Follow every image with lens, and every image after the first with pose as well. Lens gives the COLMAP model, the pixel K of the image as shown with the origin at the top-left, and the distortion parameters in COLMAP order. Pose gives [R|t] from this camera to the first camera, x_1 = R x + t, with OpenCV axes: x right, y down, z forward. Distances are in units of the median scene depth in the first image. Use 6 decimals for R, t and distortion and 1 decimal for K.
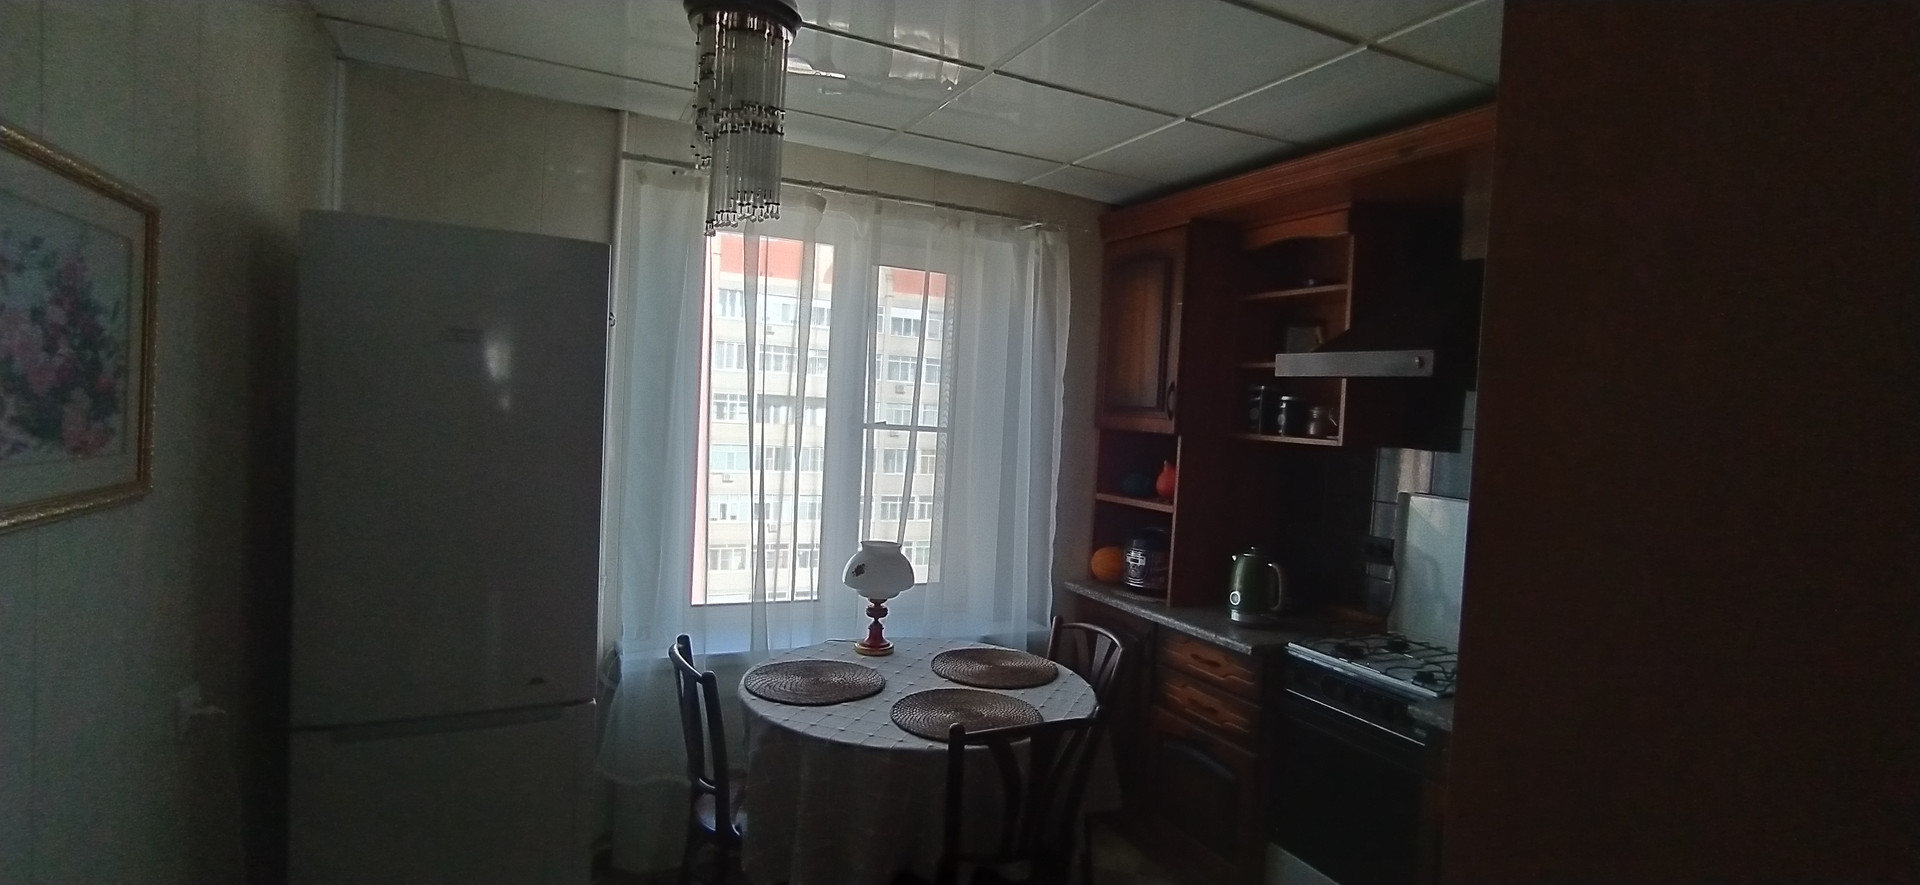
lens RADIAL K [[884.2, 0, 954.0], [0, 884.2, 456.3], [0, 0, 1]] dist [-0.043412, 0.025047]
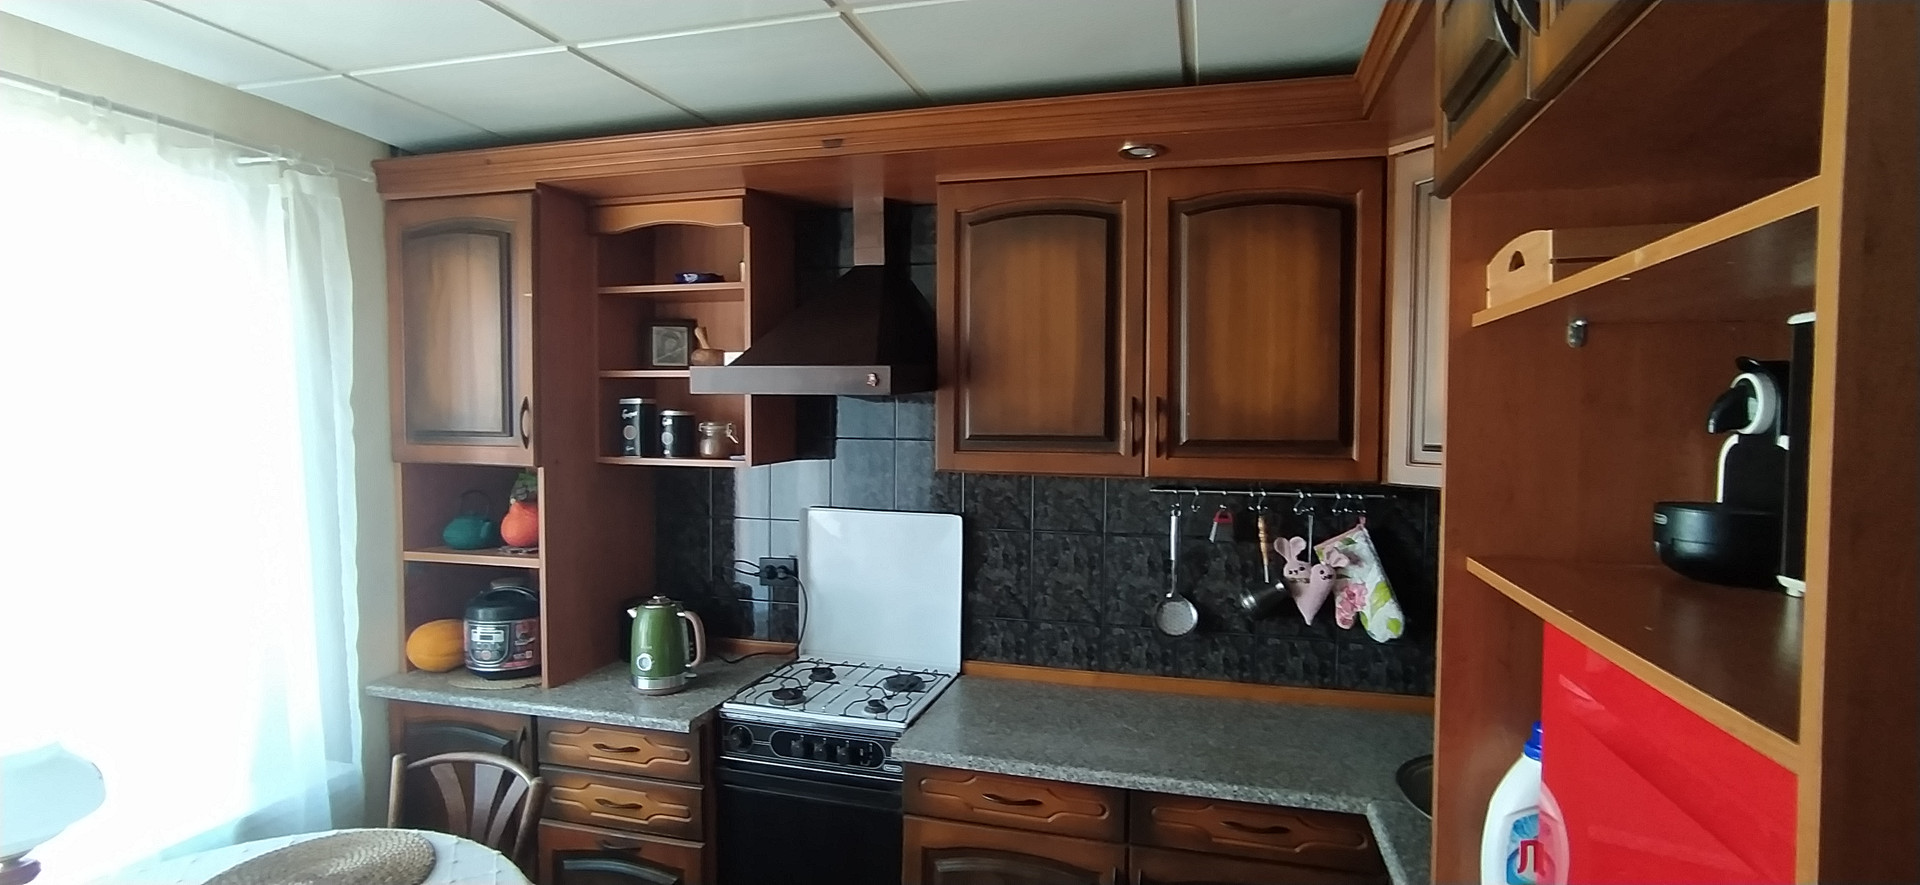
lens RADIAL K [[884.2, 0, 954.0], [0, 884.2, 456.3], [0, 0, 1]] dist [-0.043412, 0.025047]
pose [[0.660210, -0.085264, 0.746226, -0.077169], [0.068987, 0.996220, 0.052794, -0.049526], [-0.747906, 0.016625, 0.663596, 0.228448]]
